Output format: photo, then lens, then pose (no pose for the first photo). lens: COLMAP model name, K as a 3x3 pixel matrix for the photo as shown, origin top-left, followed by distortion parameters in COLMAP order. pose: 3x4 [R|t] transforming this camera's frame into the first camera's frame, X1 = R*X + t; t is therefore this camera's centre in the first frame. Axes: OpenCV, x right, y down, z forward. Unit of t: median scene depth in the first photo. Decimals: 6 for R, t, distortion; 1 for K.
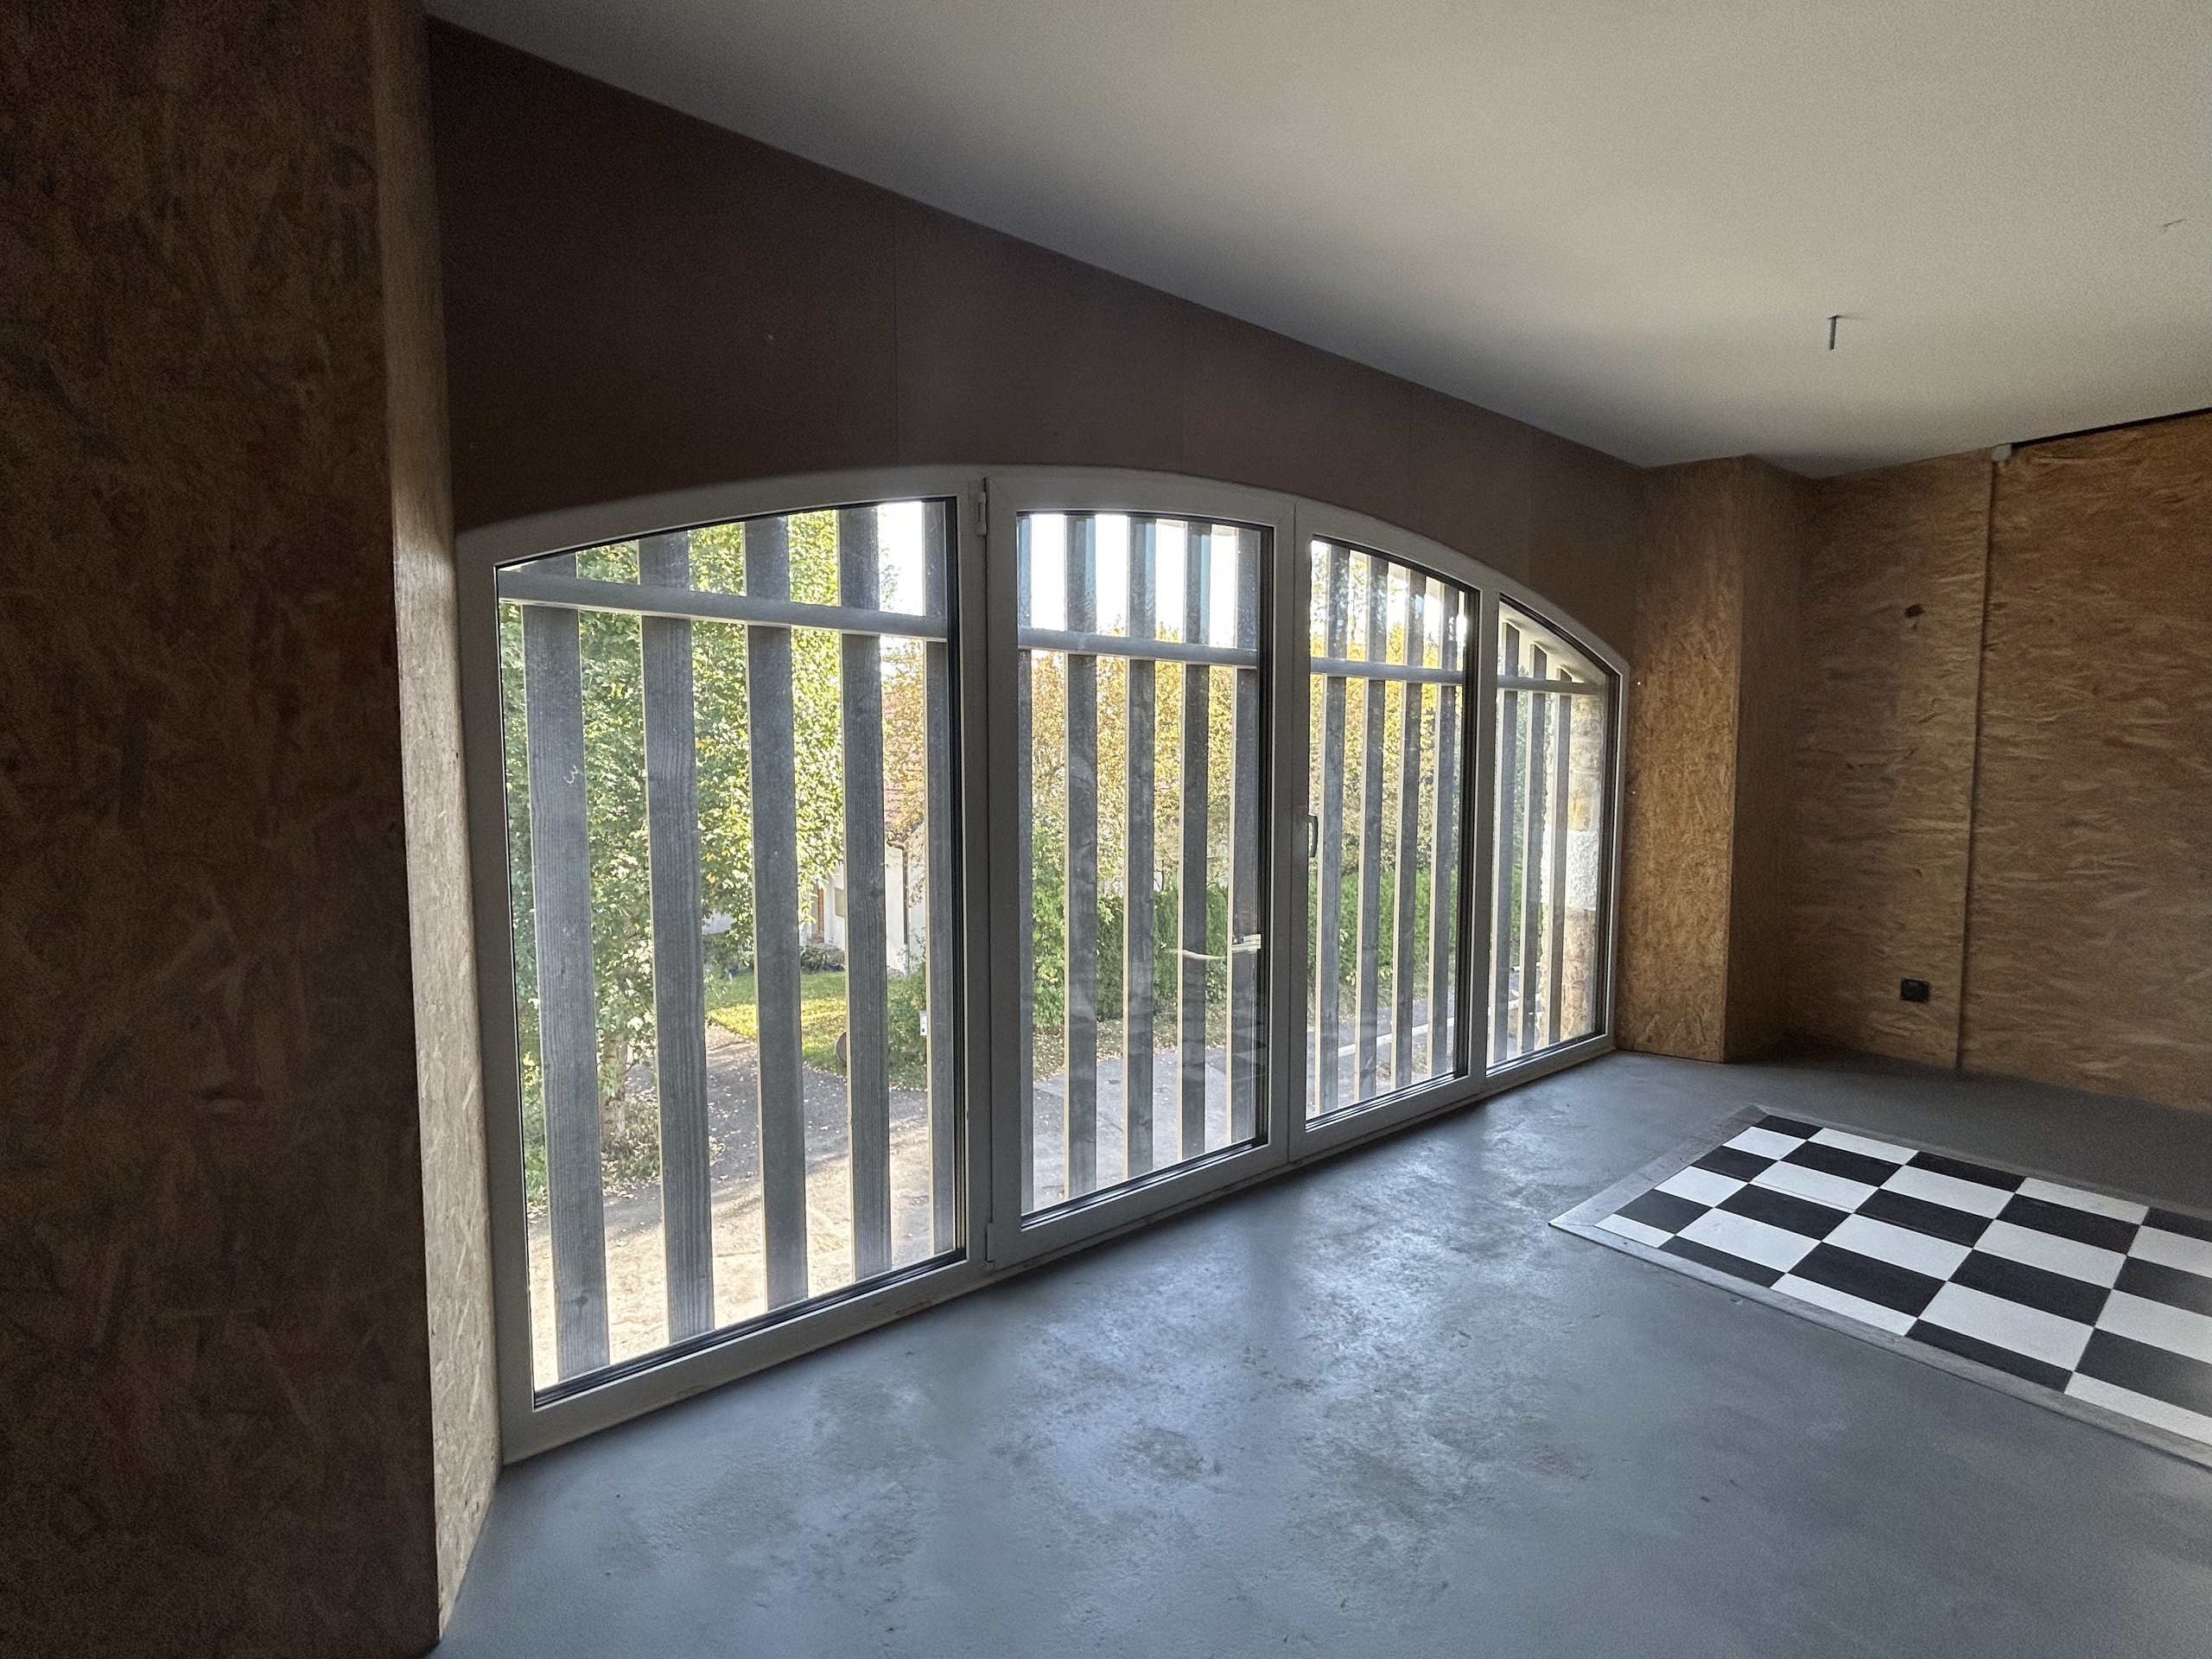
lens RADIAL K [[1029.2, 0, 1108.7], [0, 1029.2, 829.9], [0, 0, 1]] dist [-0.000822, 0.000124]
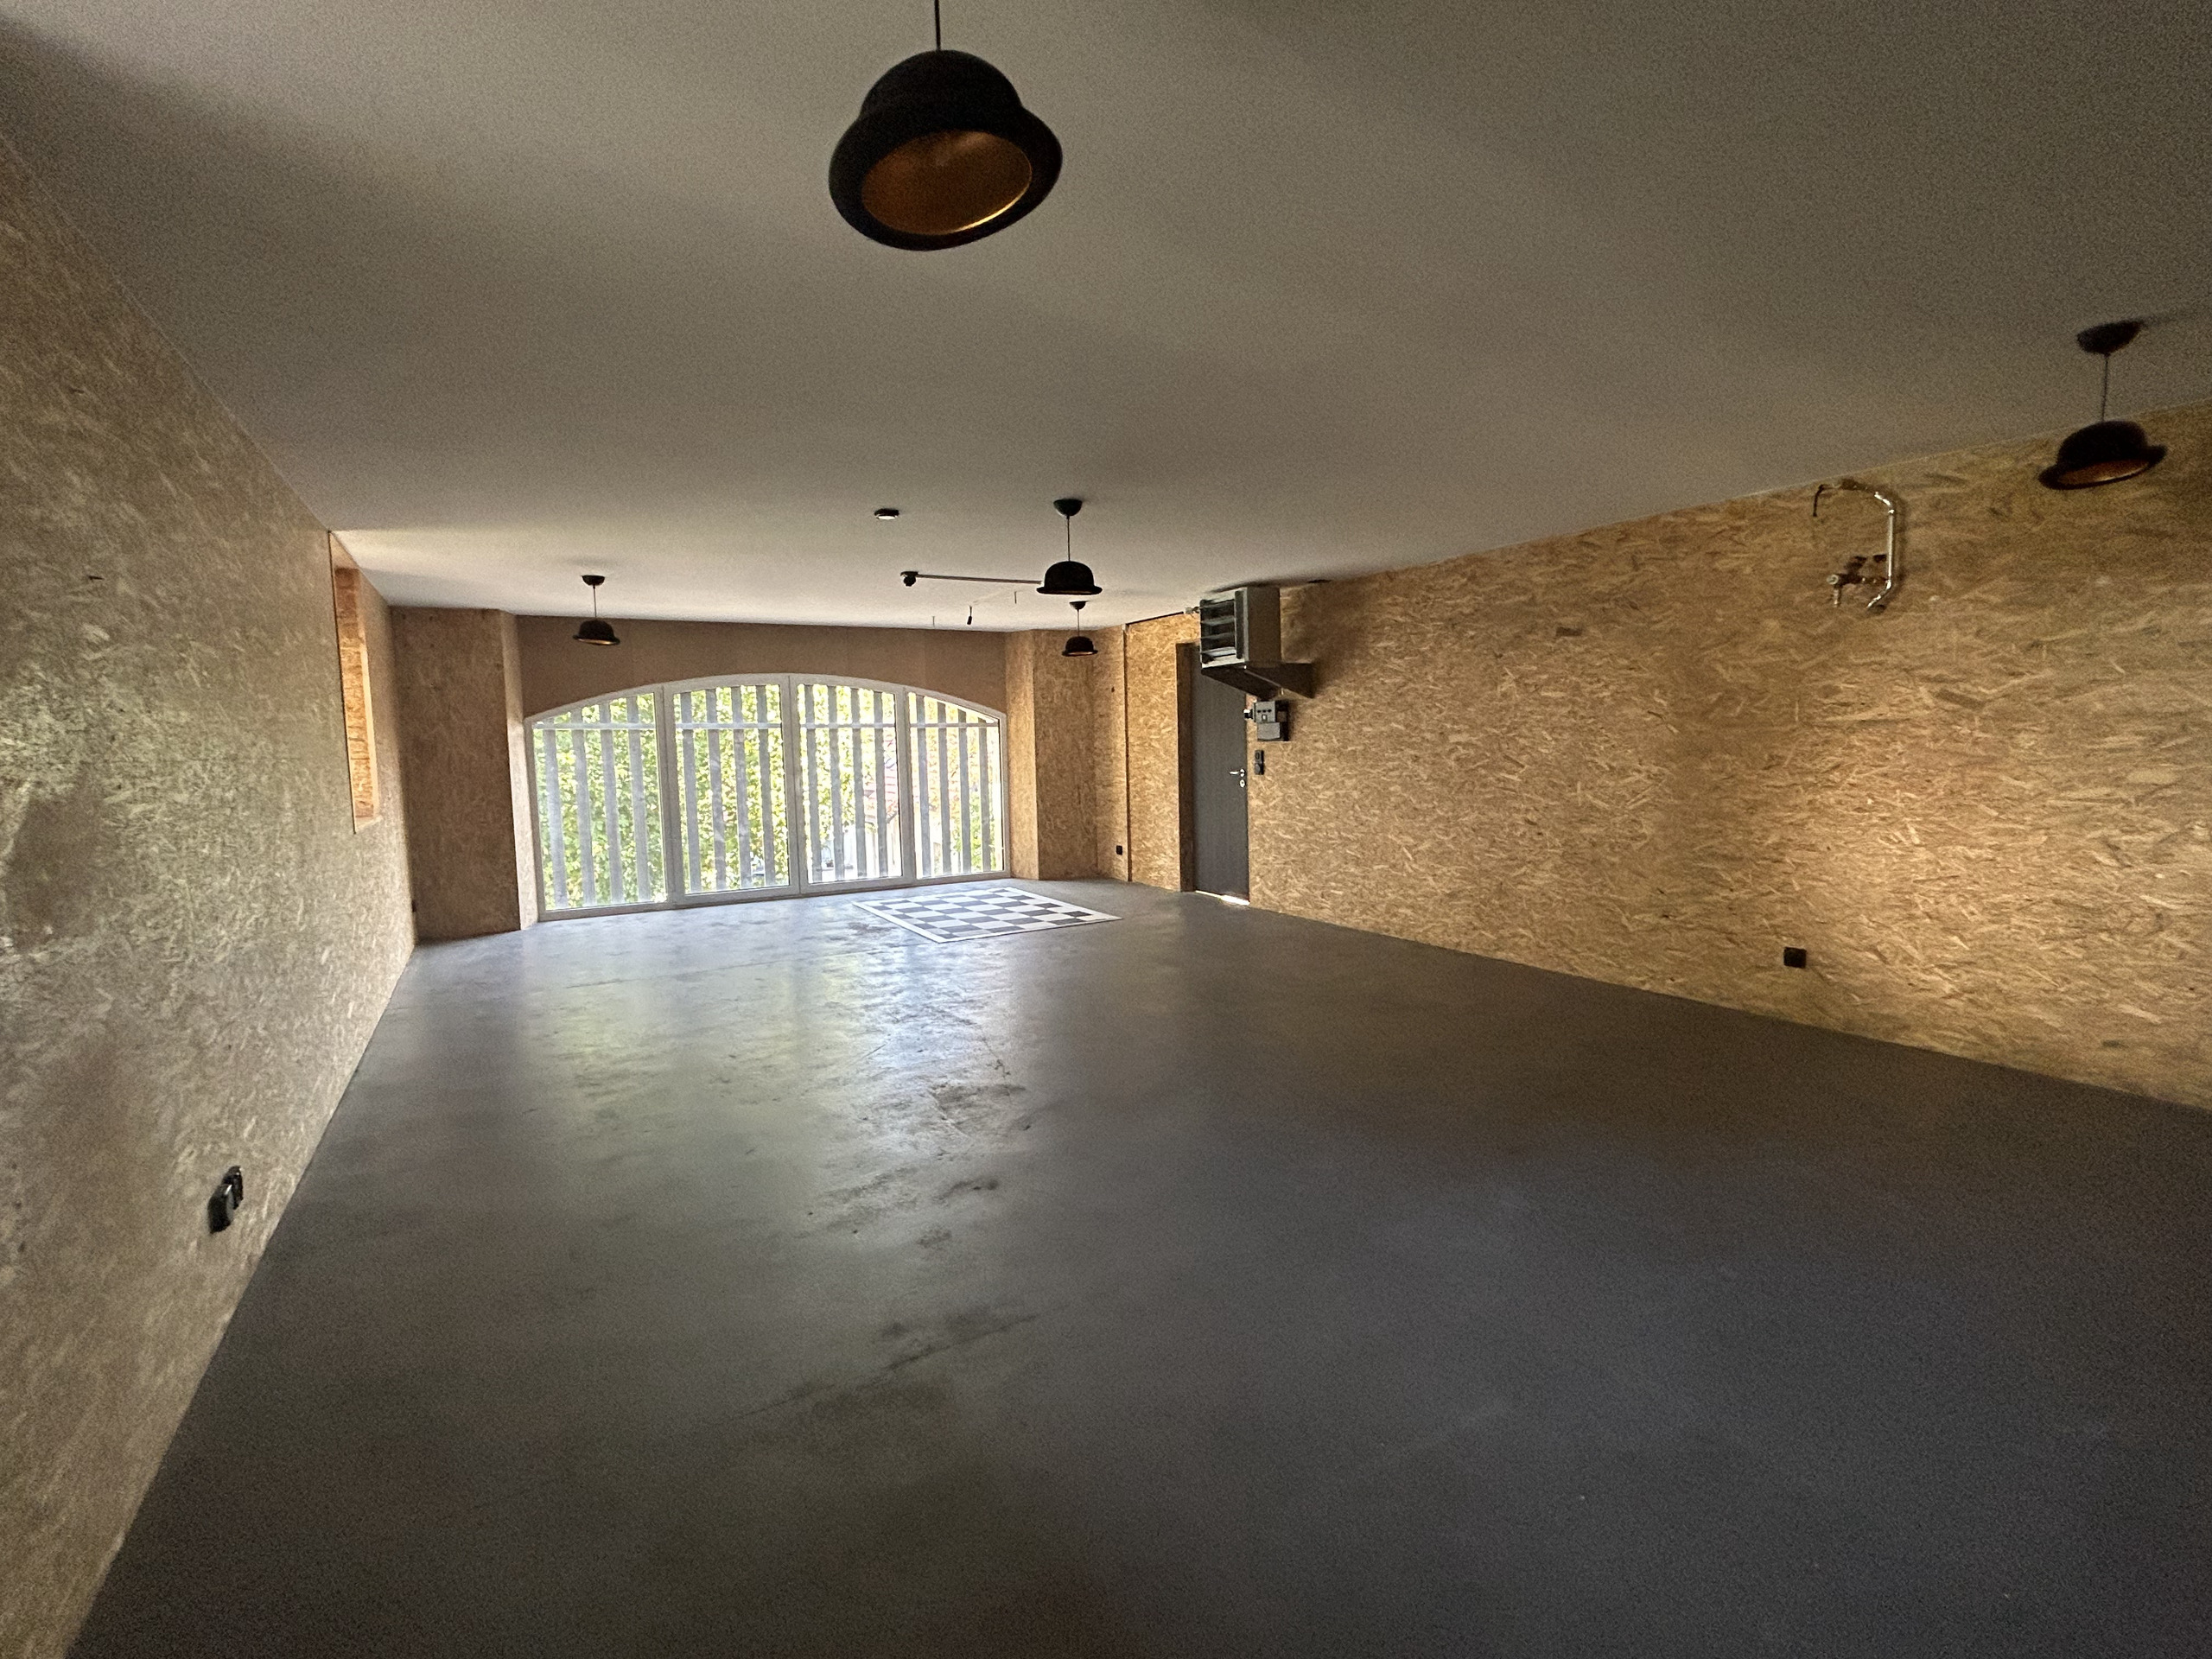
lens RADIAL K [[1029.2, 0, 1103.9], [0, 1029.2, 830.5], [0, 0, 1]] dist [-0.000822, 0.000124]
pose [[0.986350, -0.016320, -0.163854, 1.176914], [0.016998, 0.999852, 0.002735, 0.109649], [0.163785, -0.005483, 0.986481, -1.379388]]
